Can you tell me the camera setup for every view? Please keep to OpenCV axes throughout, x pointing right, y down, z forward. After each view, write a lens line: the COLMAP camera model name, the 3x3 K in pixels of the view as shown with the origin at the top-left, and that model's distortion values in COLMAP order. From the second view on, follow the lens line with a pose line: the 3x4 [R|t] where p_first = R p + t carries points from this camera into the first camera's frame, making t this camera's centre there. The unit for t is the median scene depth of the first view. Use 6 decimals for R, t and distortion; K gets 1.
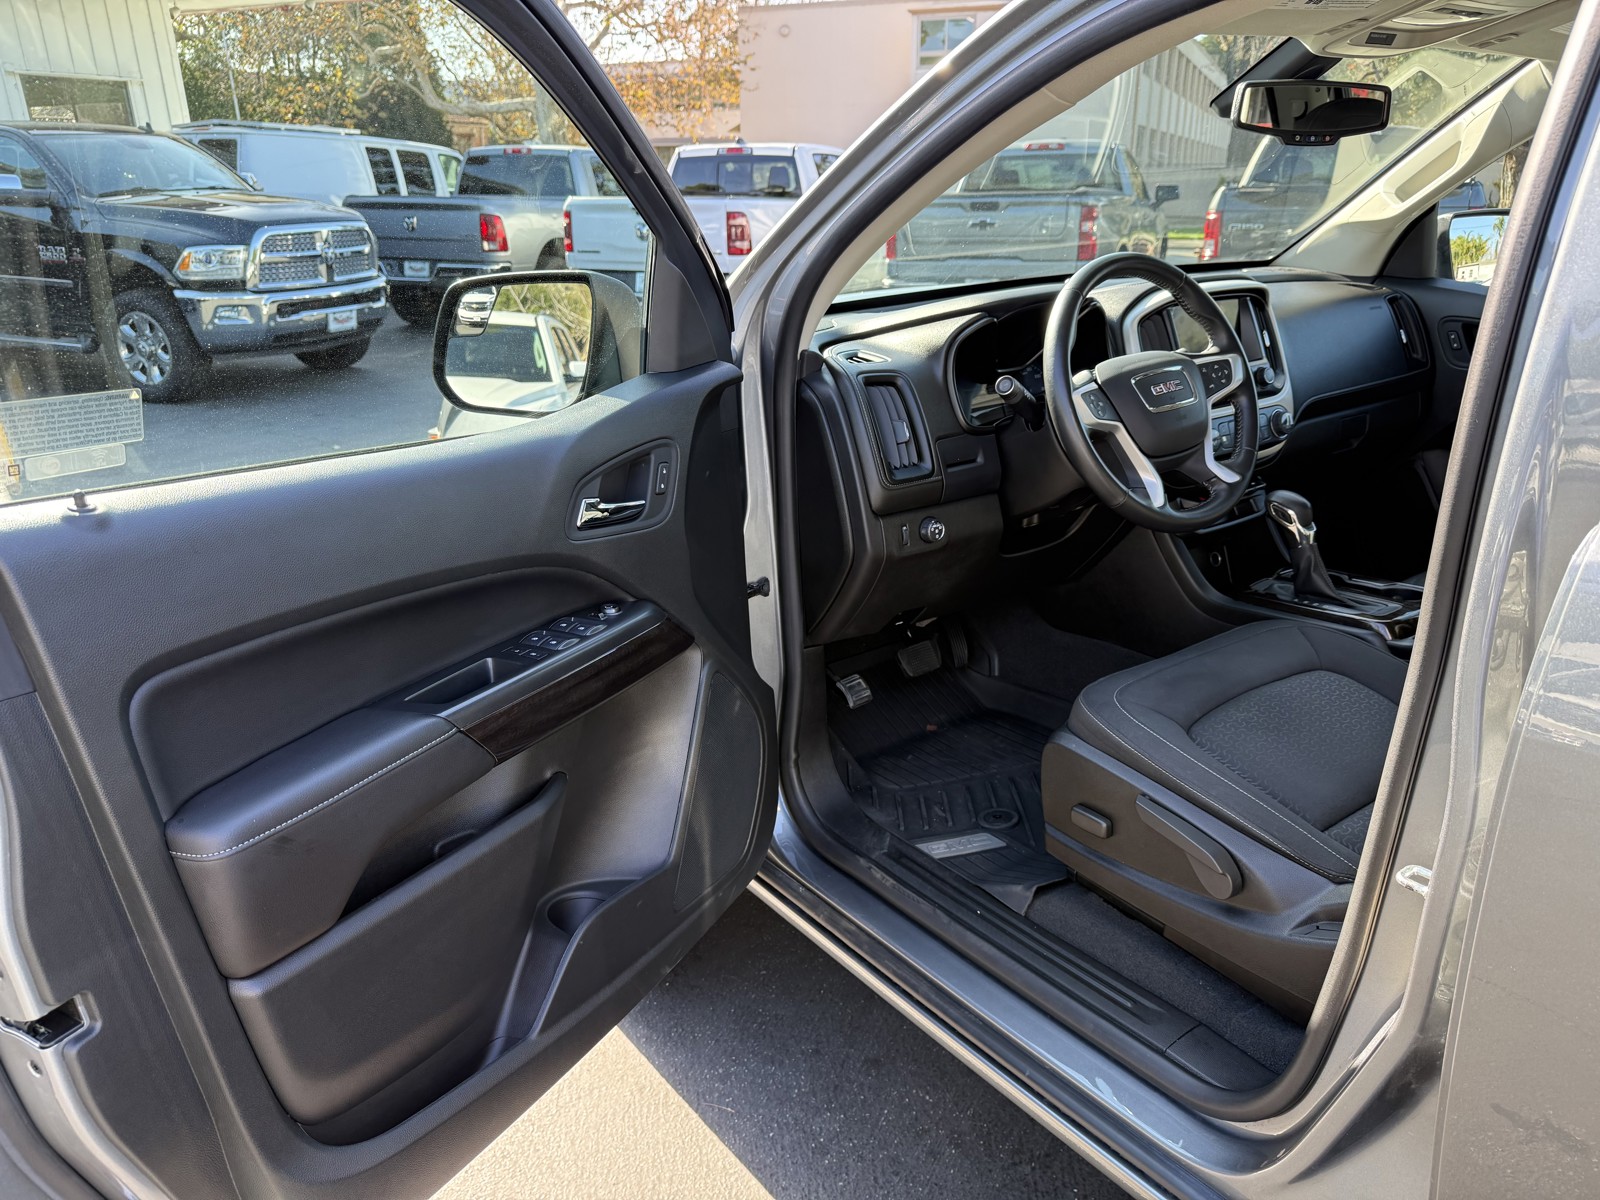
lens RADIAL K [[1112.4, 0, 803.2], [0, 1112.4, 637.1], [0, 0, 1]] dist [-0.008047, -0.002080]
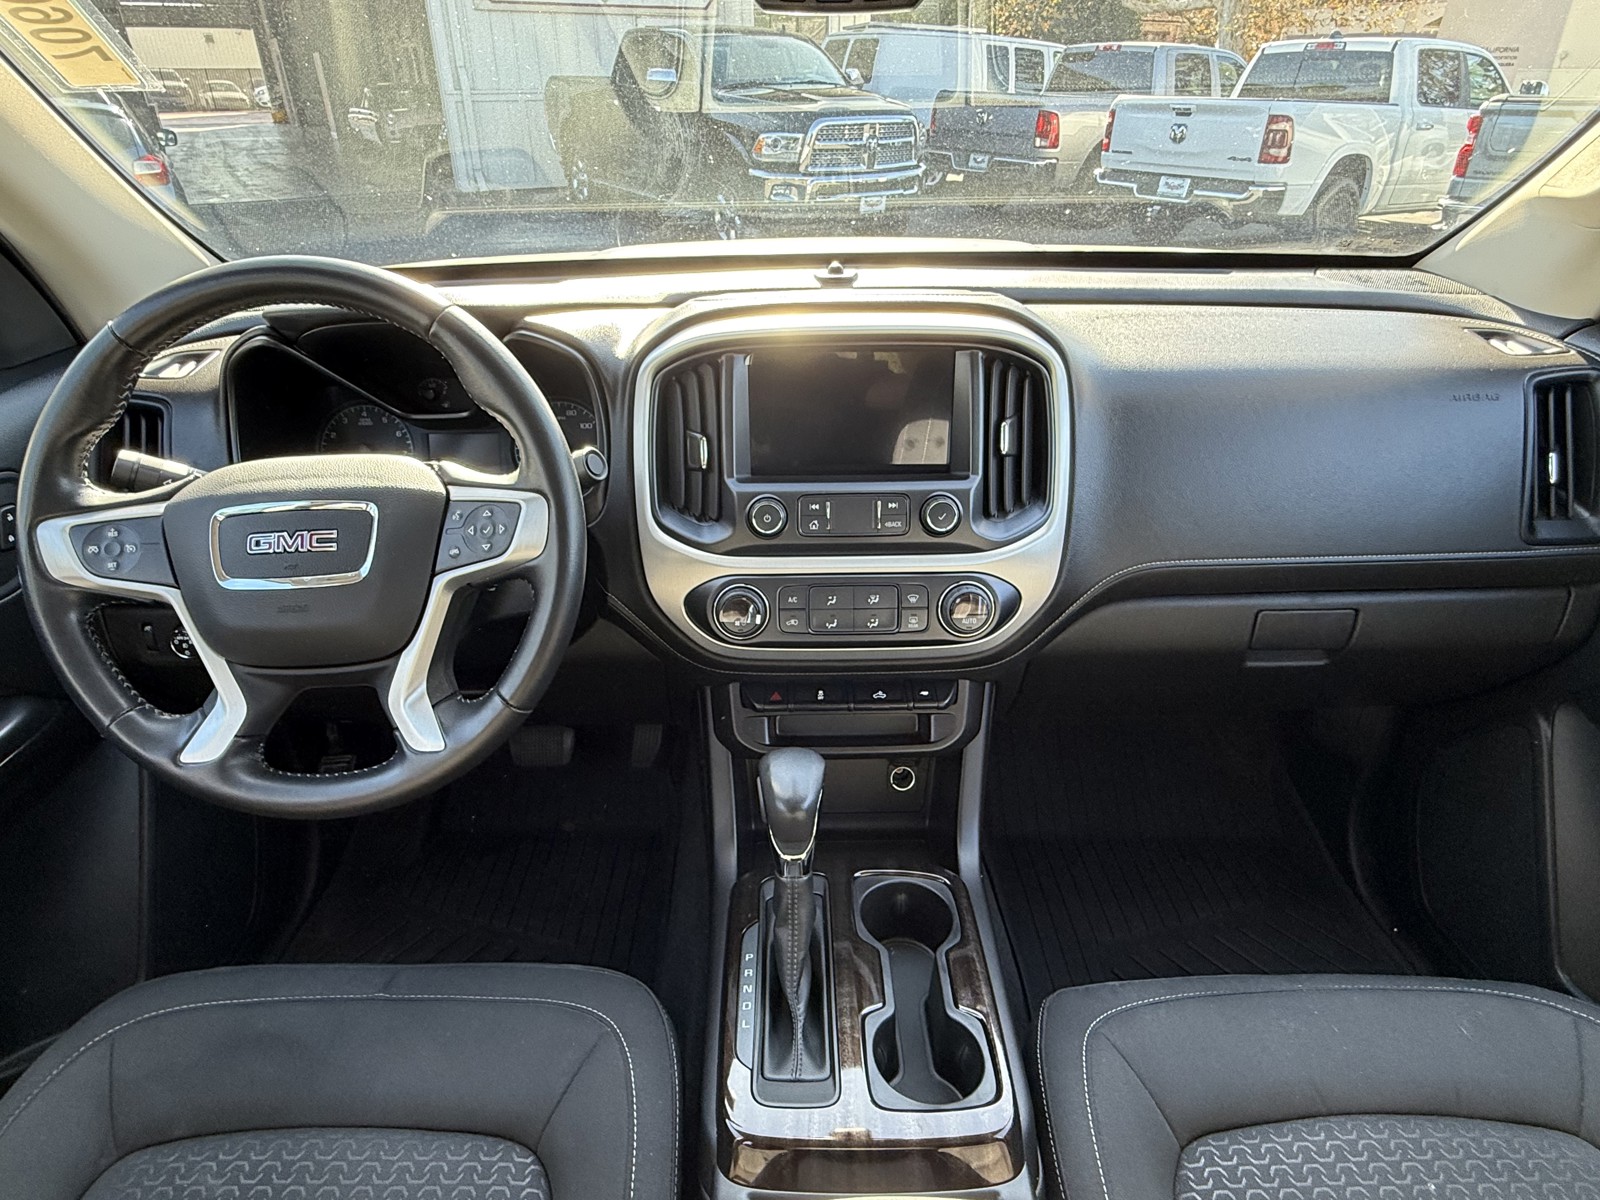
lens RADIAL K [[903.5, 0, 800.0], [0, 903.5, 600.0], [0, 0, 1]] dist [-0.000859, -0.002800]
pose [[0.817989, 0.292204, -0.495490, 0.135005], [-0.222496, 0.955048, 0.195906, -0.061963], [0.530461, -0.050005, 0.846233, 0.144923]]
